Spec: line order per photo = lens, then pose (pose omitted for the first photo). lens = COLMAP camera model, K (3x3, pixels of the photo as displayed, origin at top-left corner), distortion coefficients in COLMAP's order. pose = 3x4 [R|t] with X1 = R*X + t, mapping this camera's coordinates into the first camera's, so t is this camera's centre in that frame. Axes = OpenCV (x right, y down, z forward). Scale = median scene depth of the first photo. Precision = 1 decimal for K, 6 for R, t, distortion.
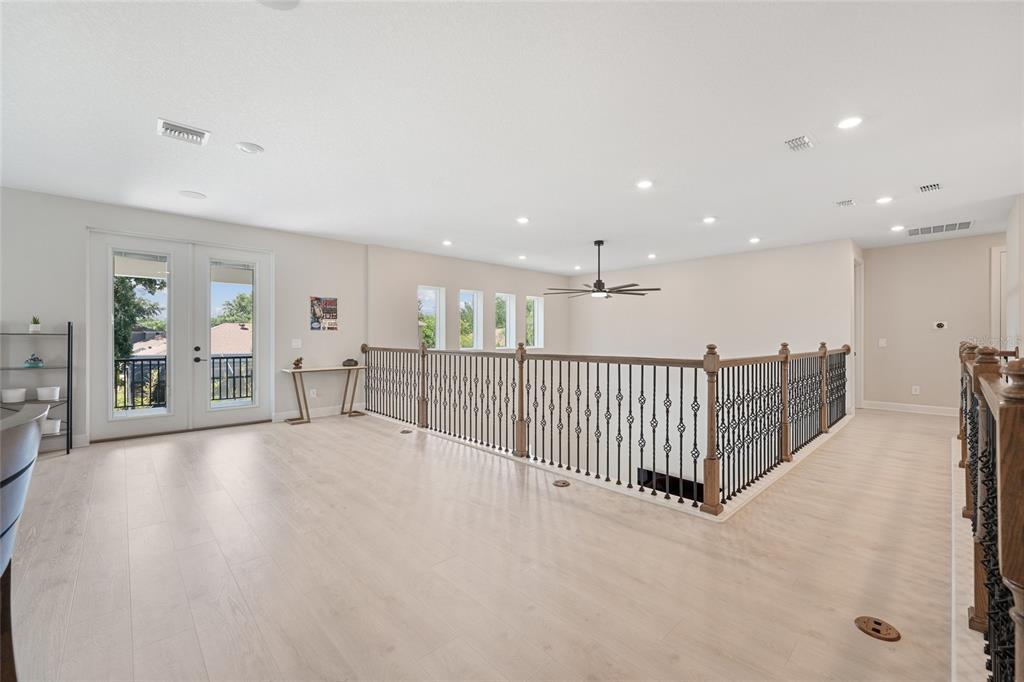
lens RADIAL K [[415.0, 0, 515.4], [0, 415.0, 340.5], [0, 0, 1]] dist [0.000234, -0.000174]
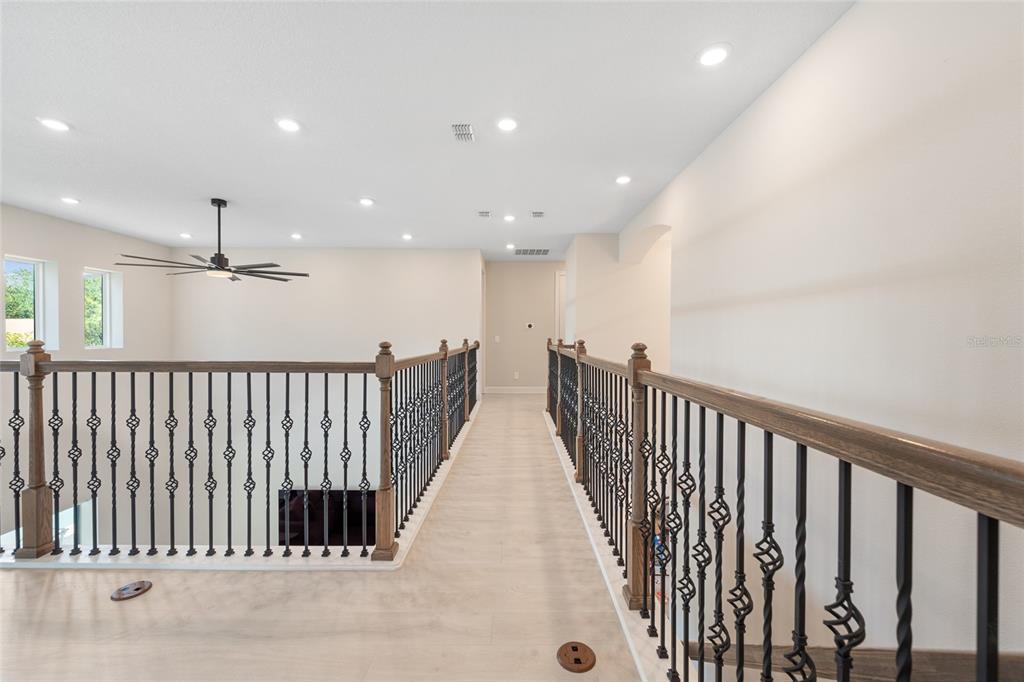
lens RADIAL K [[415.0, 0, 515.4], [0, 415.0, 340.5], [0, 0, 1]] dist [0.000234, -0.000174]
pose [[0.691539, -0.005577, 0.722317, 0.064490], [-0.000207, 0.999969, 0.007920, 0.000287], [-0.722339, -0.005626, 0.691516, 0.230581]]
